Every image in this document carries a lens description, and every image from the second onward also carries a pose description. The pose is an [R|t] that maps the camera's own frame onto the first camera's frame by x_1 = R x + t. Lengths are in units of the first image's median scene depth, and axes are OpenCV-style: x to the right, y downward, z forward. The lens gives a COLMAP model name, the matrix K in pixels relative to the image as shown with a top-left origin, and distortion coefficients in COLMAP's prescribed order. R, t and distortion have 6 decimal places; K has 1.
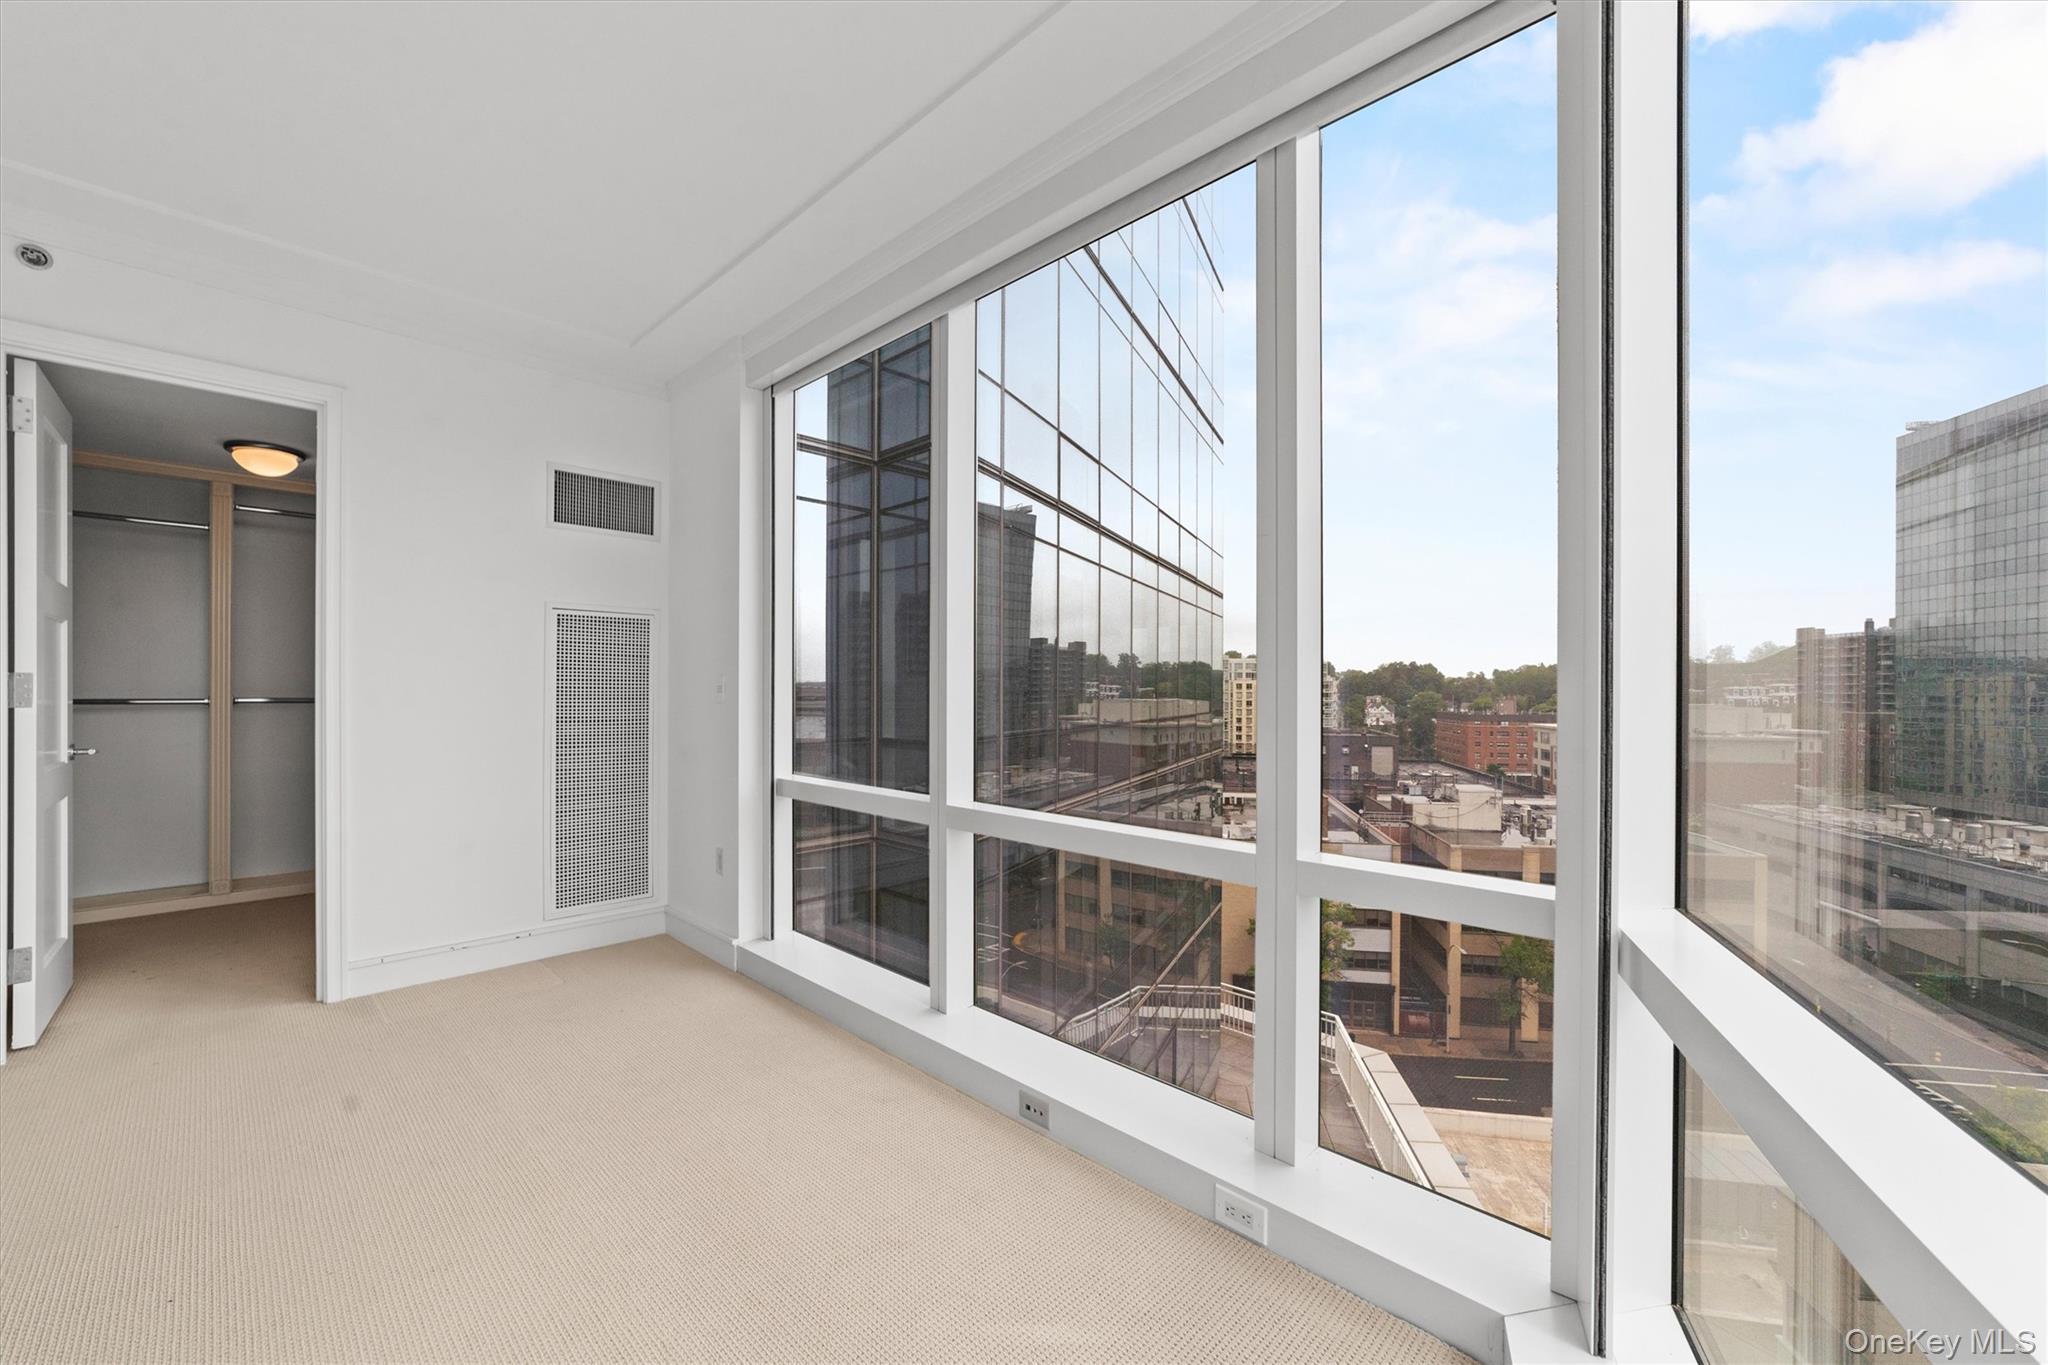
lens RADIAL K [[808.9, 0, 985.9], [0, 808.9, 678.6], [0, 0, 1]] dist [0.003020, 0.000352]
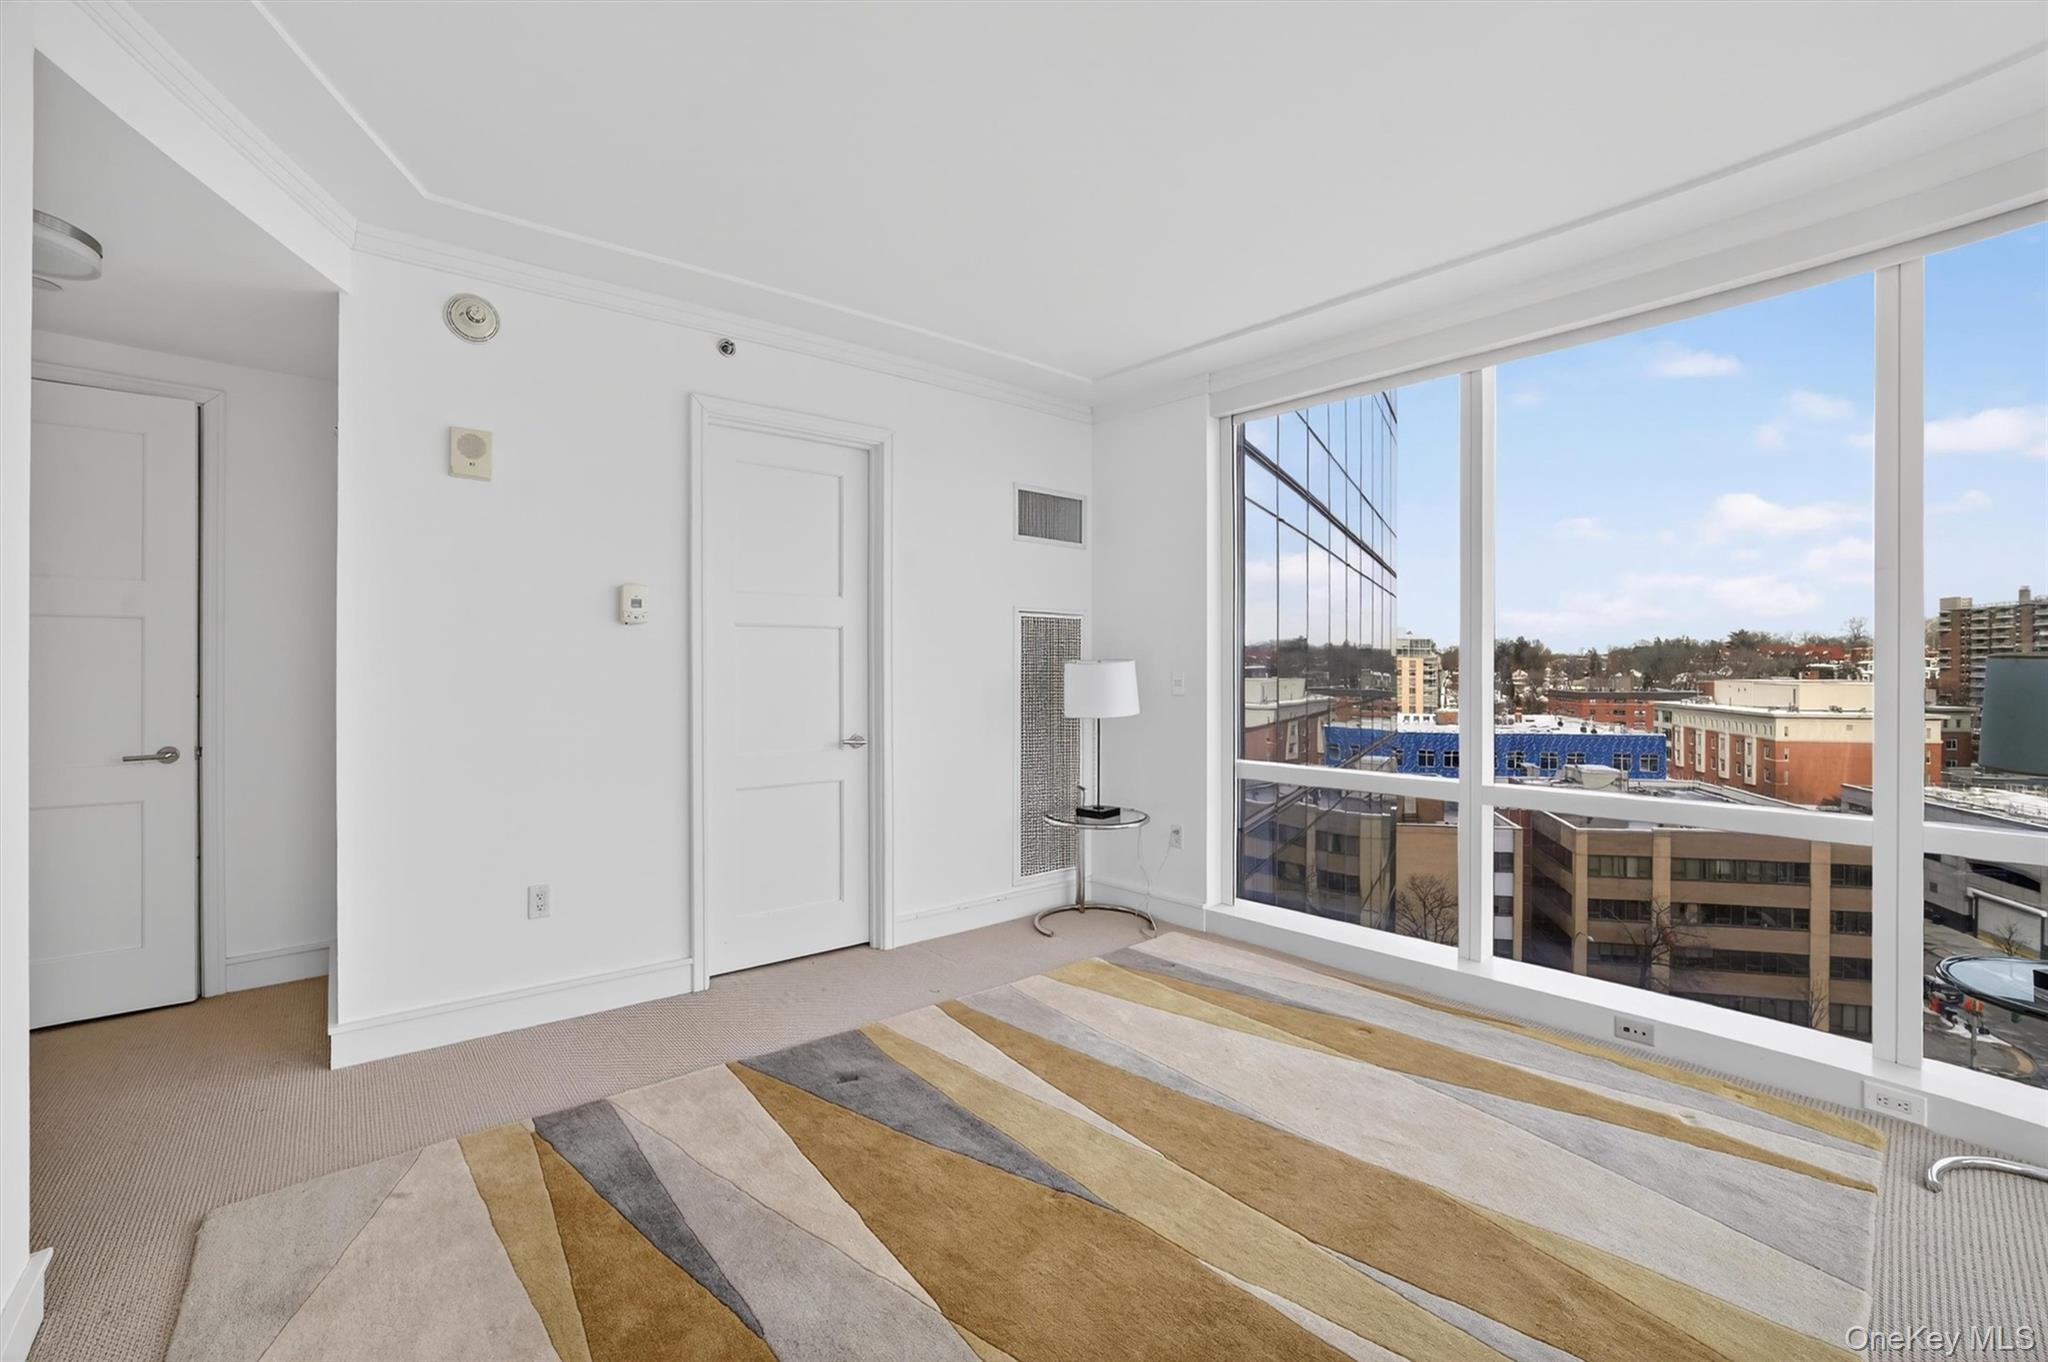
lens RADIAL K [[836.0, 0, 1024.0], [0, 836.0, 681.0], [0, 0, 1]] dist [-0.007724, 0.000563]
pose [[0.998999, -0.008246, -0.043971, -0.441049], [0.009406, 0.999611, 0.026254, -0.019471], [0.043738, -0.026641, 0.998688, -0.151652]]
